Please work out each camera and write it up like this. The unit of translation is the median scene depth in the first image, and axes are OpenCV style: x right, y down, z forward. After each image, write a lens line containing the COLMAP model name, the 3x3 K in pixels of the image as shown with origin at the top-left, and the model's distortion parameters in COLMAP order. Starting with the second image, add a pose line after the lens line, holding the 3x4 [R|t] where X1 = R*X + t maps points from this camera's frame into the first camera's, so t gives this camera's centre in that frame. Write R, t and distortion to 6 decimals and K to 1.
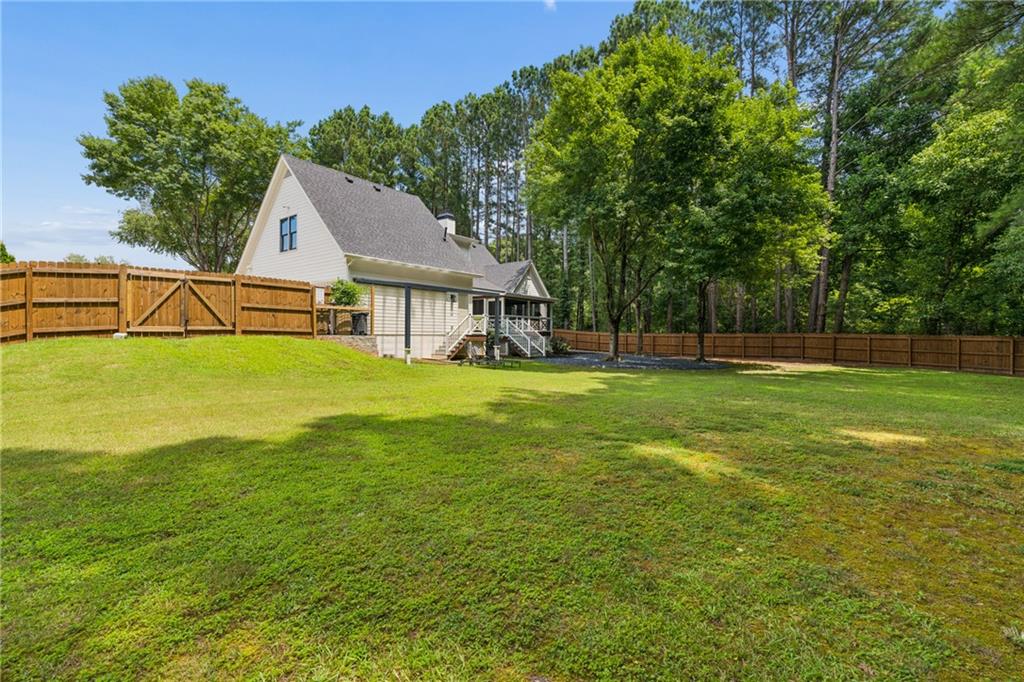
lens RADIAL K [[452.9, 0, 510.9], [0, 452.9, 336.3], [0, 0, 1]] dist [0.001418, -0.000032]
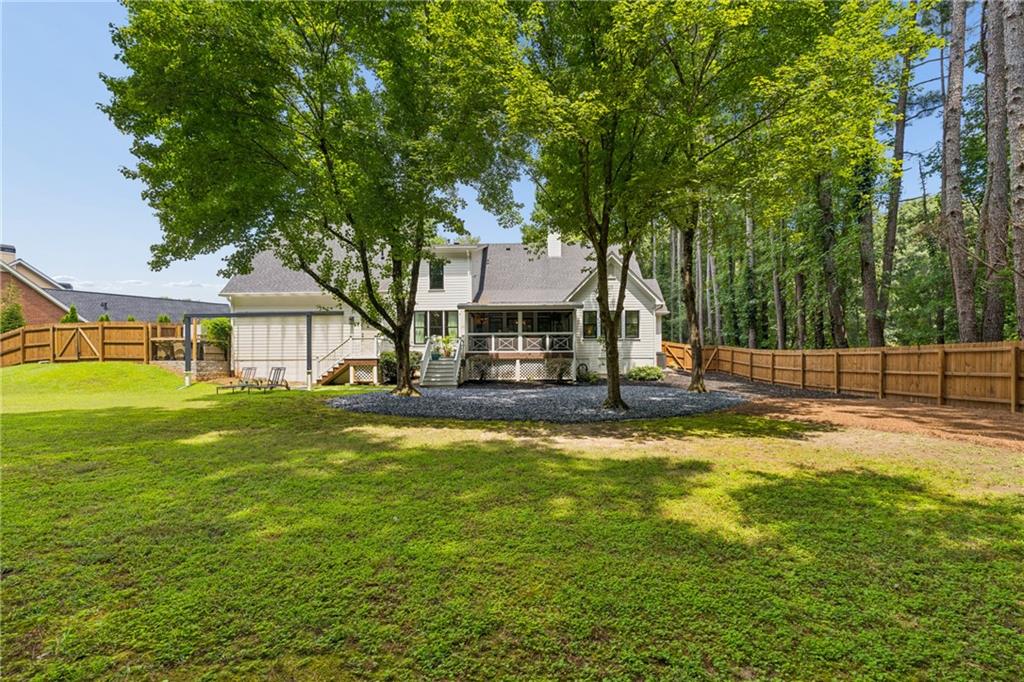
lens RADIAL K [[452.9, 0, 509.0], [0, 452.9, 350.0], [0, 0, 1]] dist [0.001418, -0.000032]
pose [[0.581084, -0.033655, -0.813147, 0.673520], [0.007966, 0.999332, -0.035668, 0.011673], [0.813805, 0.014249, 0.580964, 0.577039]]
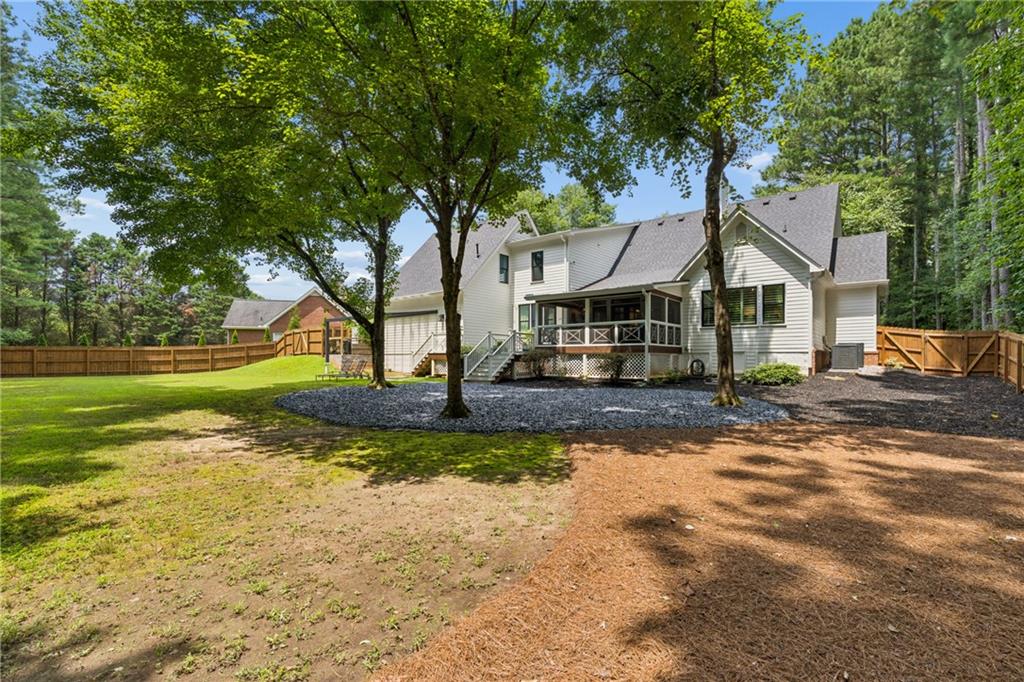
lens RADIAL K [[452.9, 0, 512.5], [0, 452.9, 347.5], [0, 0, 1]] dist [0.001418, -0.000032]
pose [[-0.013296, -0.029379, -0.999480, 0.722009], [-0.002928, 0.999565, -0.029342, 0.010663], [0.999907, 0.002536, -0.013376, 0.945765]]
